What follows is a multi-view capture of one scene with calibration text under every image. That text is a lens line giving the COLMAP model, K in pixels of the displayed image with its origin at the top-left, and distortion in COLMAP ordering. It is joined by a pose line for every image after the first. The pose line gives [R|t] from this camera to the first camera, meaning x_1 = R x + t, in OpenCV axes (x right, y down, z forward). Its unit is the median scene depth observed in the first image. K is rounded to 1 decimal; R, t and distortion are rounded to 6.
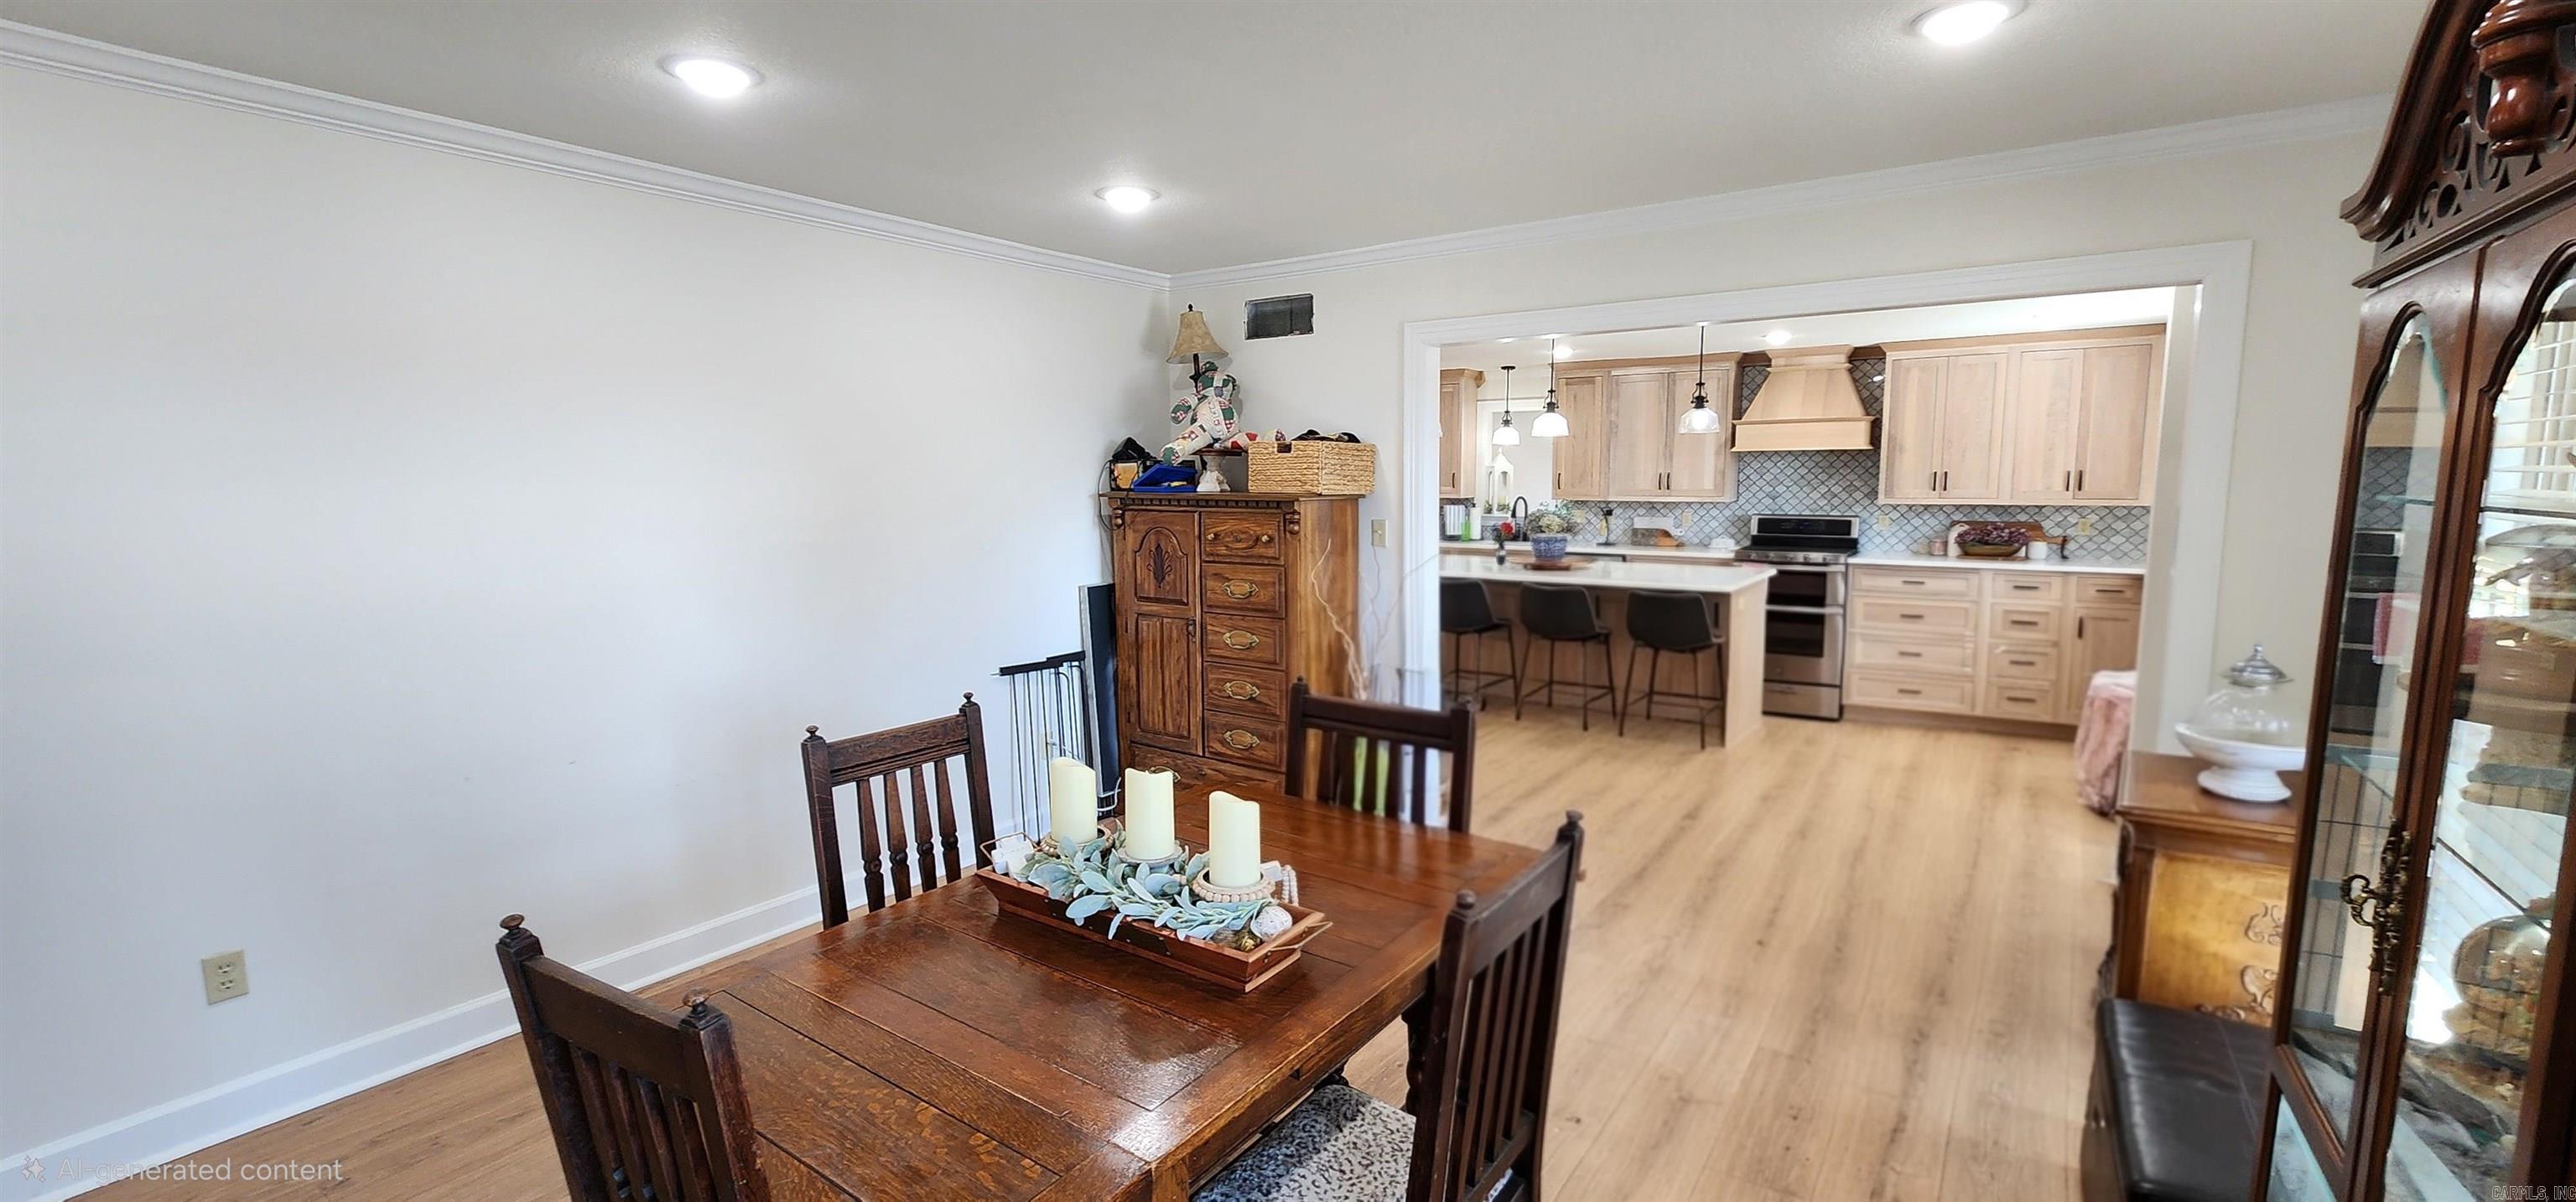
lens RADIAL K [[1067.4, 0, 1302.2], [0, 1067.4, 605.0], [0, 0, 1]] dist [0.000379, -0.000491]
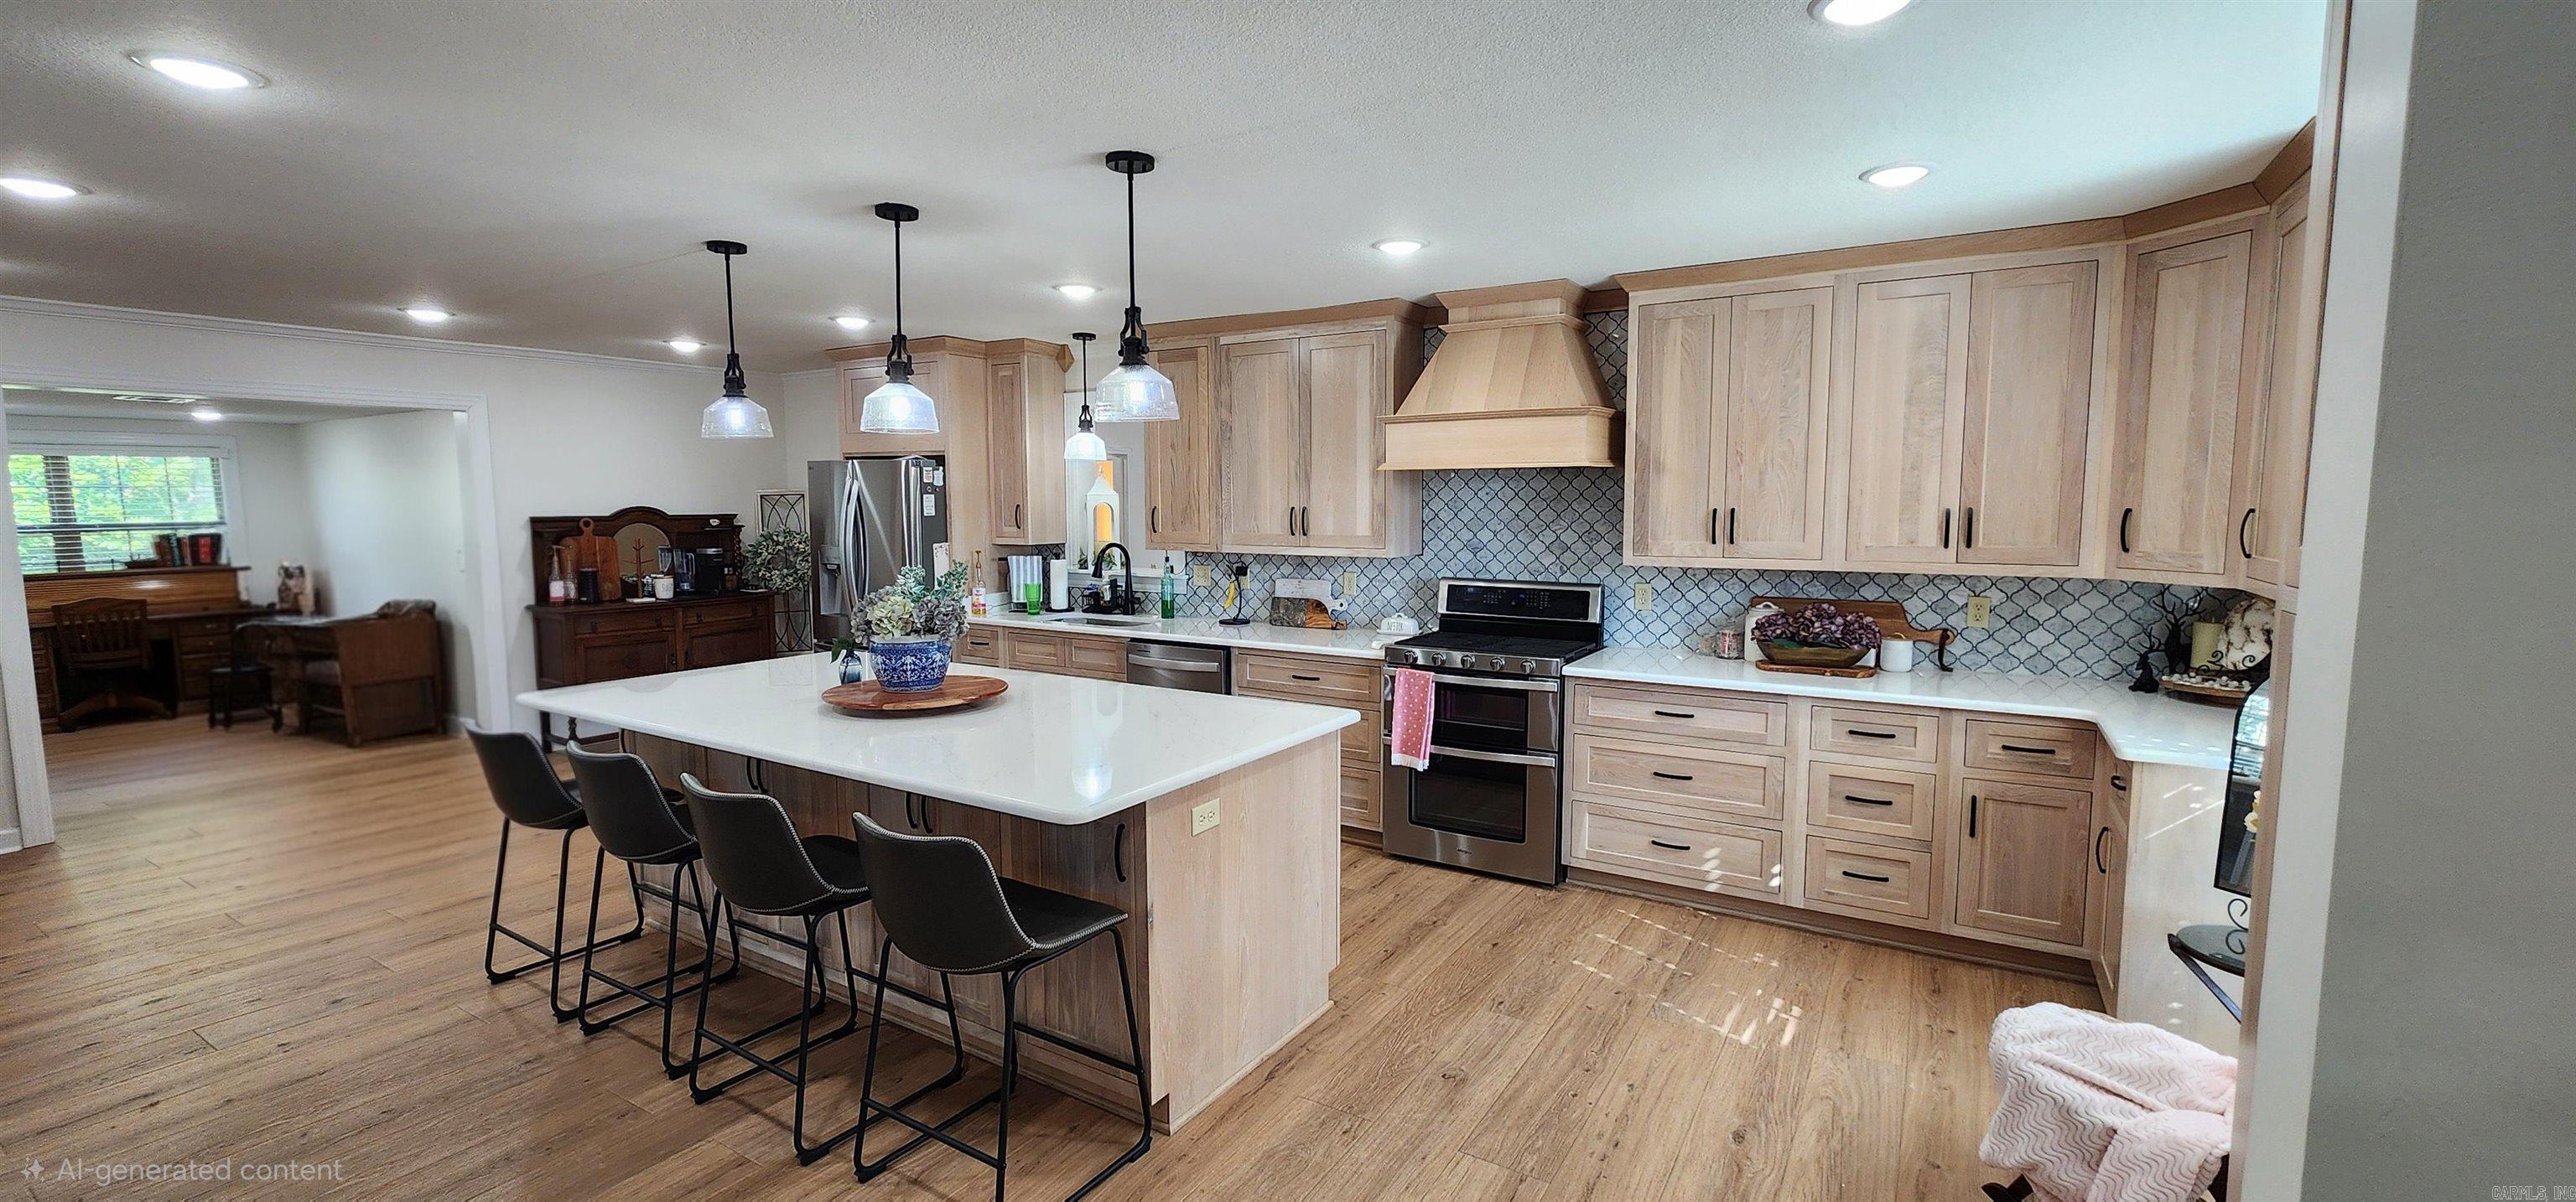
lens RADIAL K [[1067.4, 0, 1296.1], [0, 1067.4, 607.7], [0, 0, 1]] dist [0.000379, -0.000491]
pose [[0.998567, 0.001238, 0.053503, 0.342694], [0.000111, 0.999682, -0.025208, -0.059274], [-0.053517, 0.025178, 0.998249, 0.457897]]
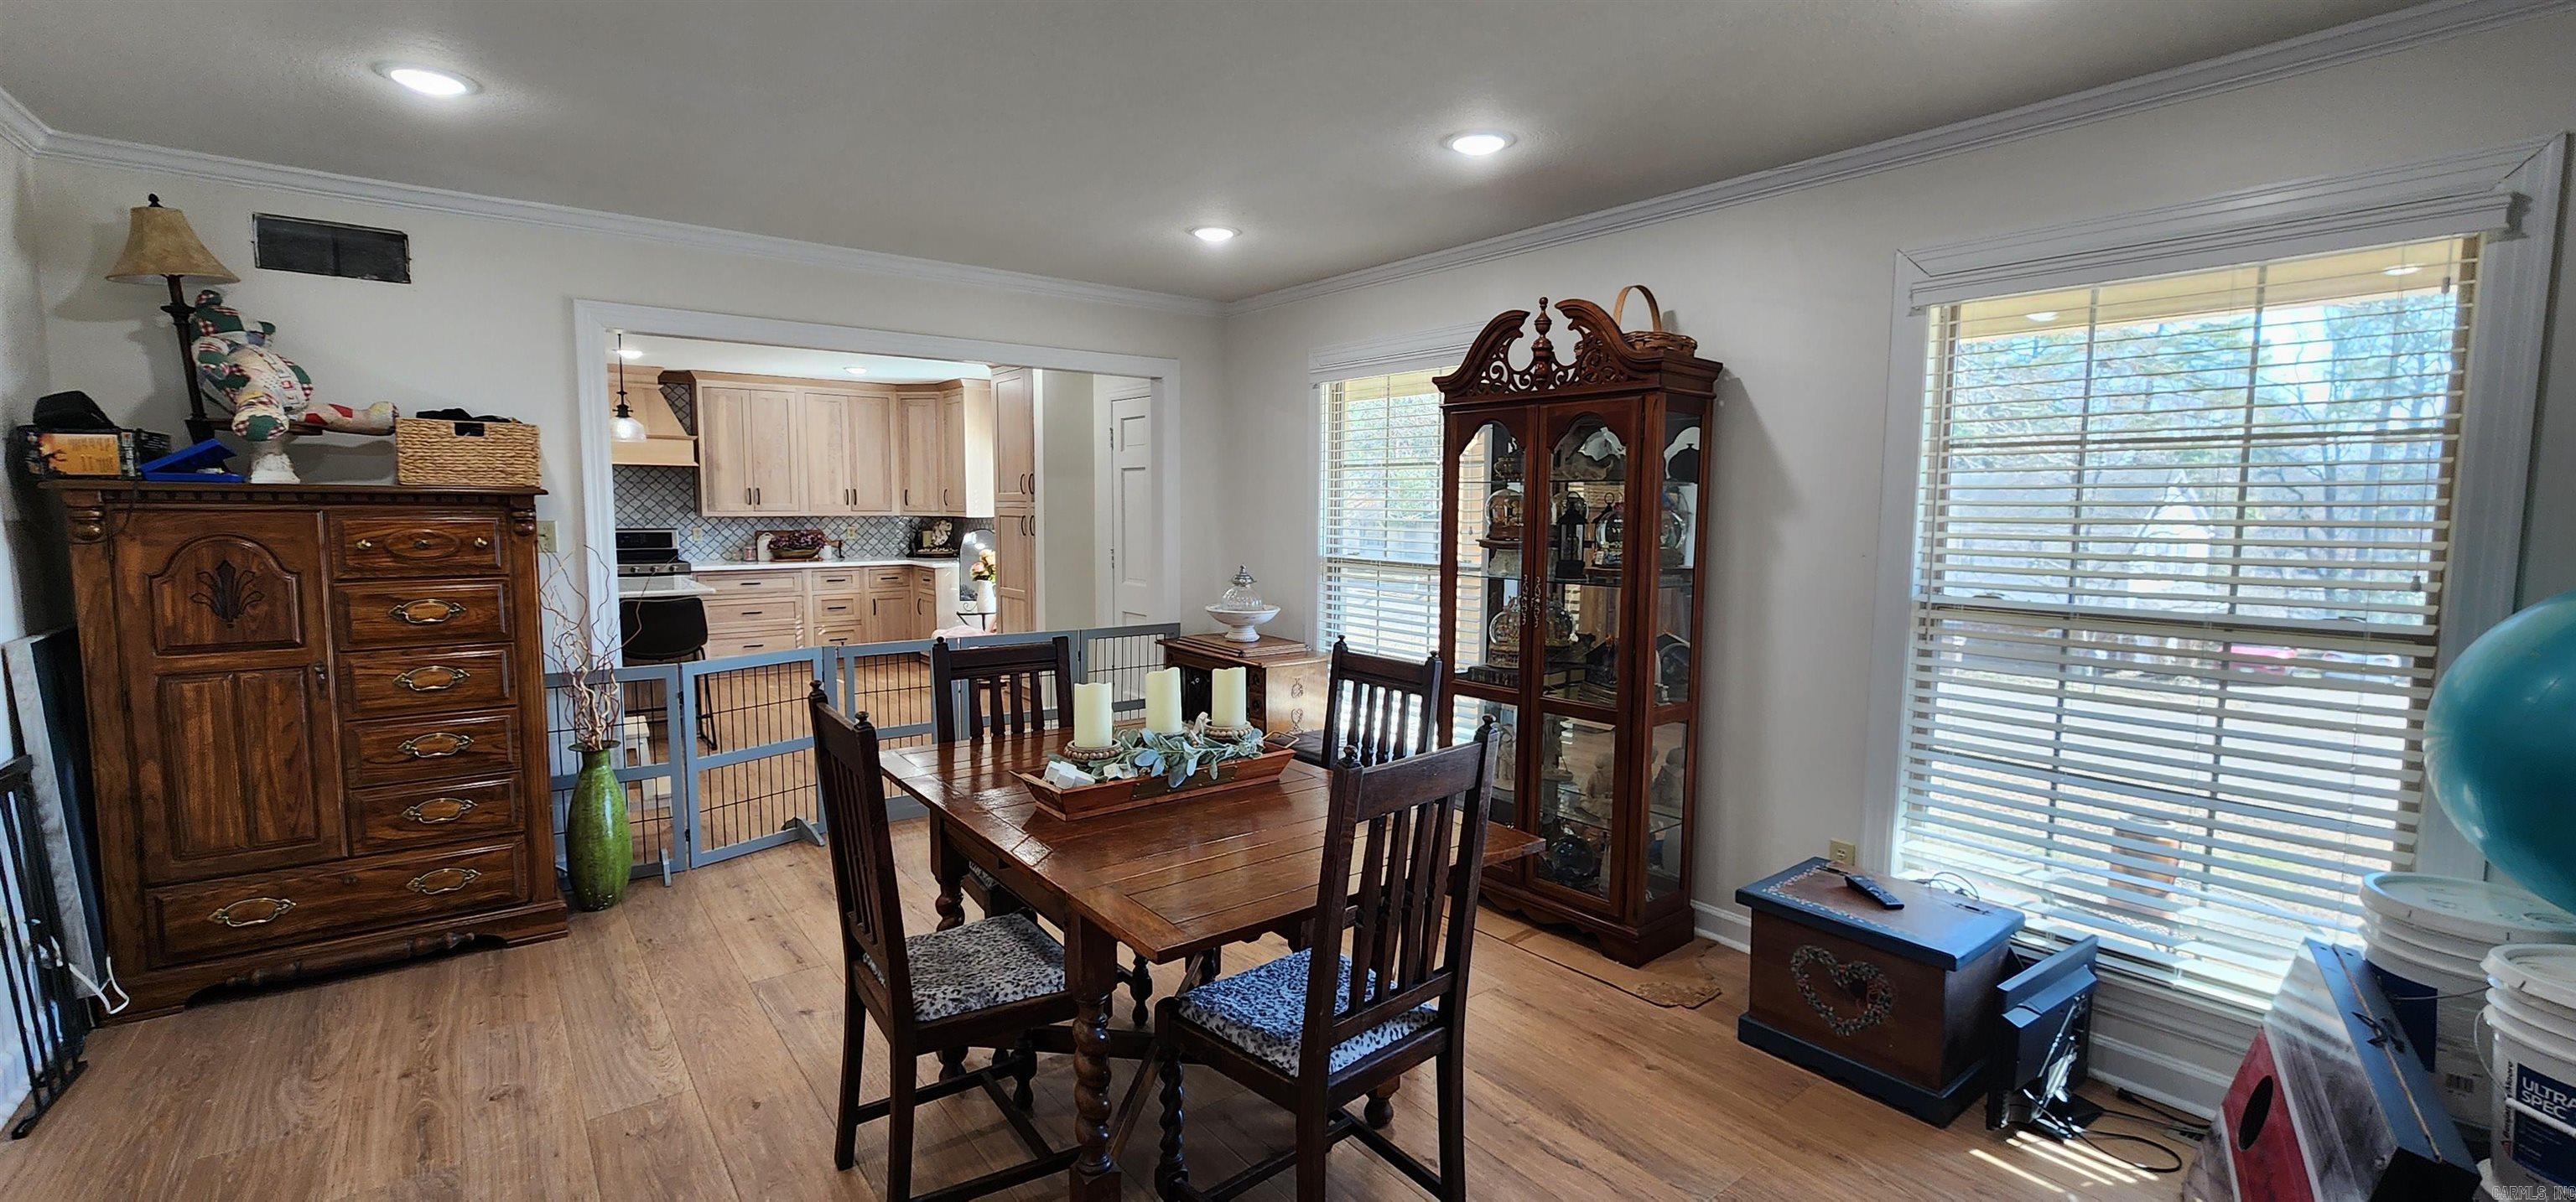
lens RADIAL K [[1067.4, 0, 1258.1], [0, 1067.4, 579.6], [0, 0, 1]] dist [0.000379, -0.000491]
pose [[0.323771, -0.058283, 0.944339, -0.317682], [0.106068, 0.994045, 0.024985, 0.003037], [-0.940171, 0.092075, 0.328025, 0.111540]]
